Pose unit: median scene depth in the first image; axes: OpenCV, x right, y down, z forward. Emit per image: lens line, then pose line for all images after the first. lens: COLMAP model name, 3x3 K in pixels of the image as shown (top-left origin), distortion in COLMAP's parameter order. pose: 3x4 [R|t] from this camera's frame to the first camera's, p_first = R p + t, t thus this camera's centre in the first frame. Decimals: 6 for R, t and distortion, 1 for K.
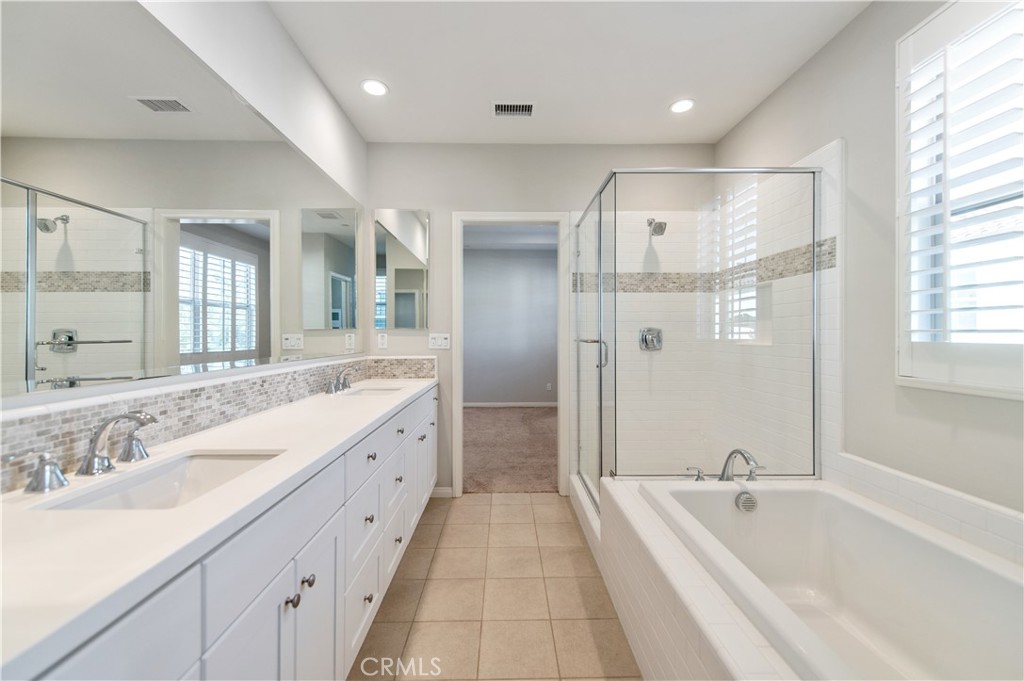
lens RADIAL K [[401.1, 0, 503.7], [0, 401.1, 336.4], [0, 0, 1]] dist [0.013425, -0.002821]
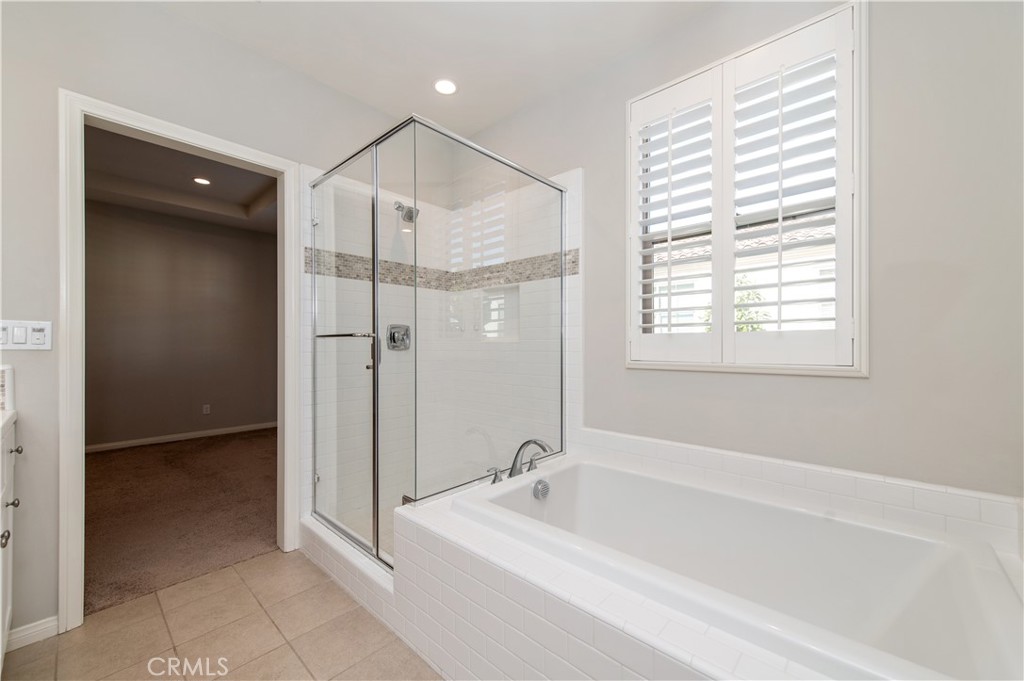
lens RADIAL K [[401.1, 0, 517.1], [0, 401.1, 342.3], [0, 0, 1]] dist [0.013425, -0.002821]
pose [[0.679392, 0.006216, 0.733749, -0.152848], [0.000031, 0.999964, -0.008501, 0.036016], [-0.733775, 0.005798, 0.679367, 0.277955]]
